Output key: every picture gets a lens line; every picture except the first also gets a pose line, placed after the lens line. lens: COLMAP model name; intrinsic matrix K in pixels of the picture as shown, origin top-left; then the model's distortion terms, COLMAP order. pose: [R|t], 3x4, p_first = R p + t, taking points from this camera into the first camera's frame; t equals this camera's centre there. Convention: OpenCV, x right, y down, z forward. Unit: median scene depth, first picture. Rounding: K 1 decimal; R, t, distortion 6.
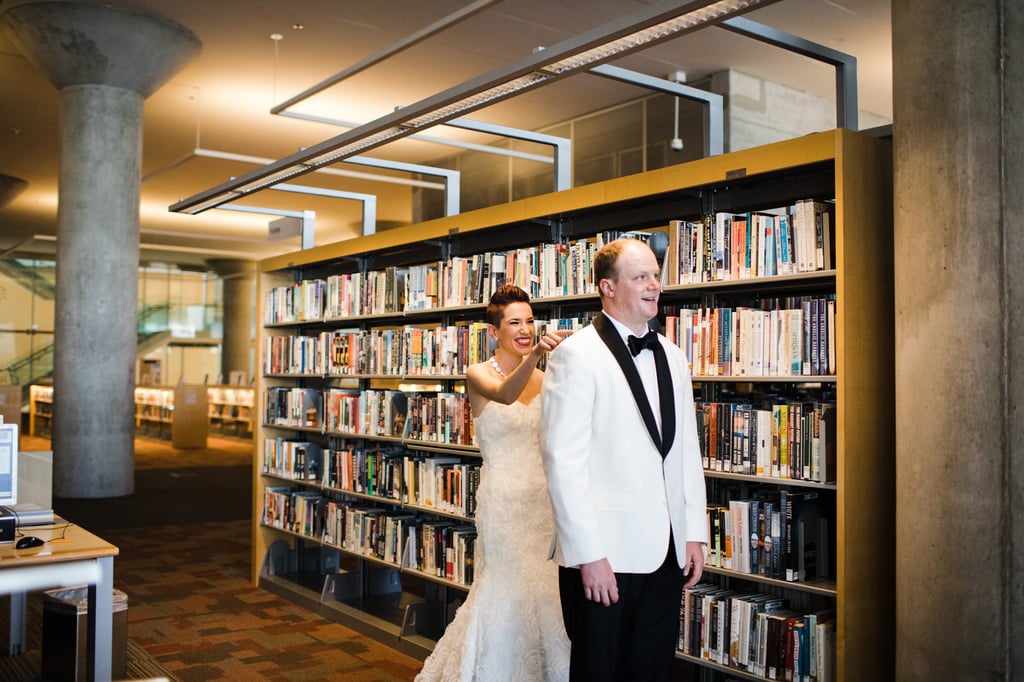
lens RADIAL K [[984.9, 0, 512.0], [0, 984.9, 341.0], [0, 0, 1]] dist [-0.097705, 0.101008]
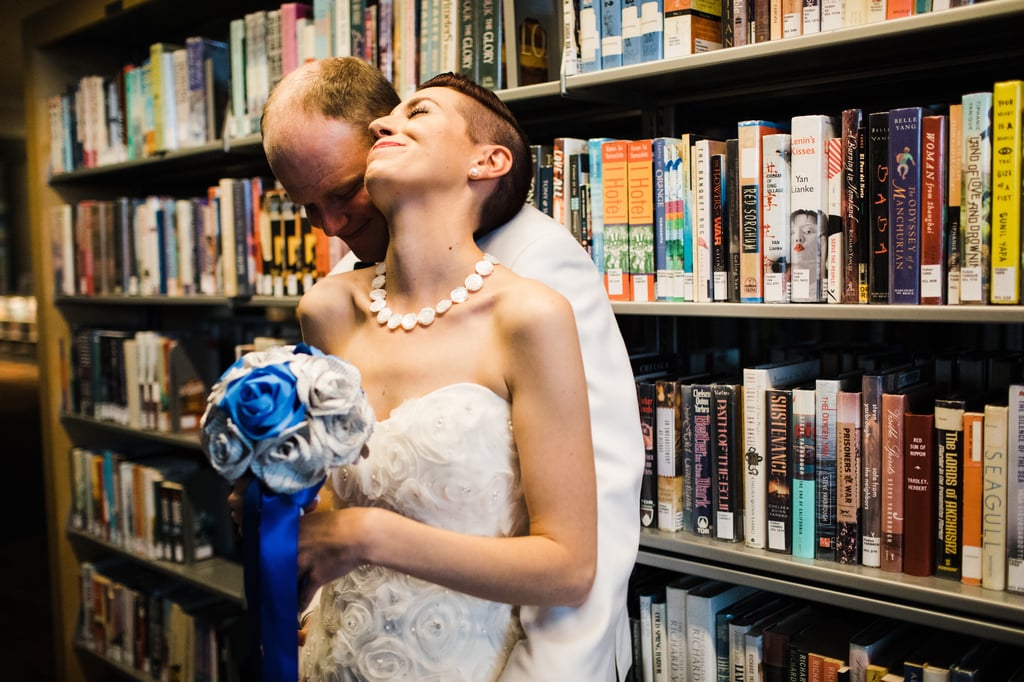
lens RADIAL K [[984.9, 0, 512.0], [0, 984.9, 341.0], [0, 0, 1]] dist [-0.097705, 0.101008]
pose [[0.982620, -0.041422, 0.180951, -0.157808], [0.020980, 0.993322, 0.113453, 0.011402], [-0.184442, -0.107685, 0.976926, 0.635689]]
